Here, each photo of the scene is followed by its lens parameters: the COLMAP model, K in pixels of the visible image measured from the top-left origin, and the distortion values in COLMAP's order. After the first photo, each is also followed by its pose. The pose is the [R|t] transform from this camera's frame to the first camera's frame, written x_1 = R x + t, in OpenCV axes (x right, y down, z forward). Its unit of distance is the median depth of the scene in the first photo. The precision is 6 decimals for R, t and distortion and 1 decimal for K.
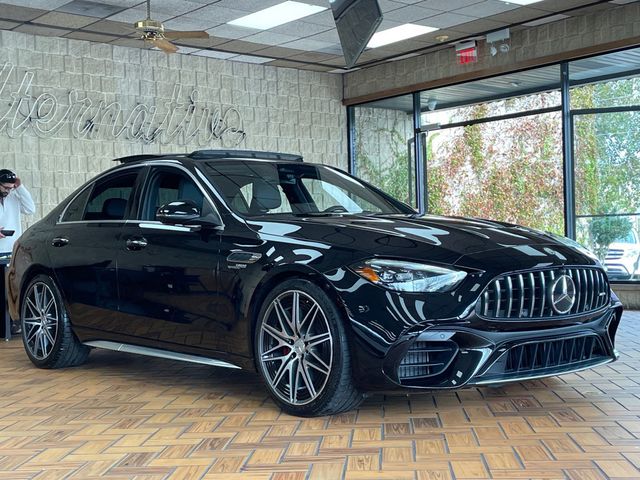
lens RADIAL K [[939.8, 0, 320.0], [0, 939.8, 240.0], [0, 0, 1]] dist [0.224182, -0.130807]
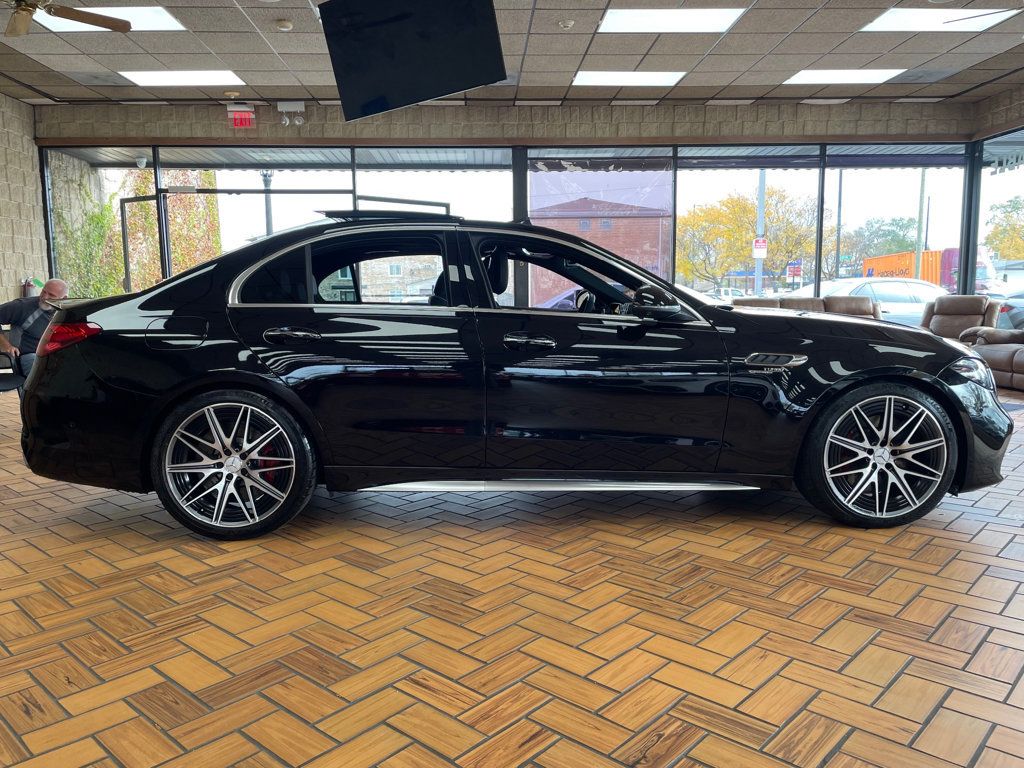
lens RADIAL K [[777.2, 0, 512.0], [0, 777.2, 384.0], [0, 0, 1]] dist [0.081553, -0.091075]
pose [[0.621553, -0.067327, 0.780474, -0.576766], [-0.010691, 0.995478, 0.094388, -0.017632], [-0.783299, -0.067011, 0.618023, 0.554841]]
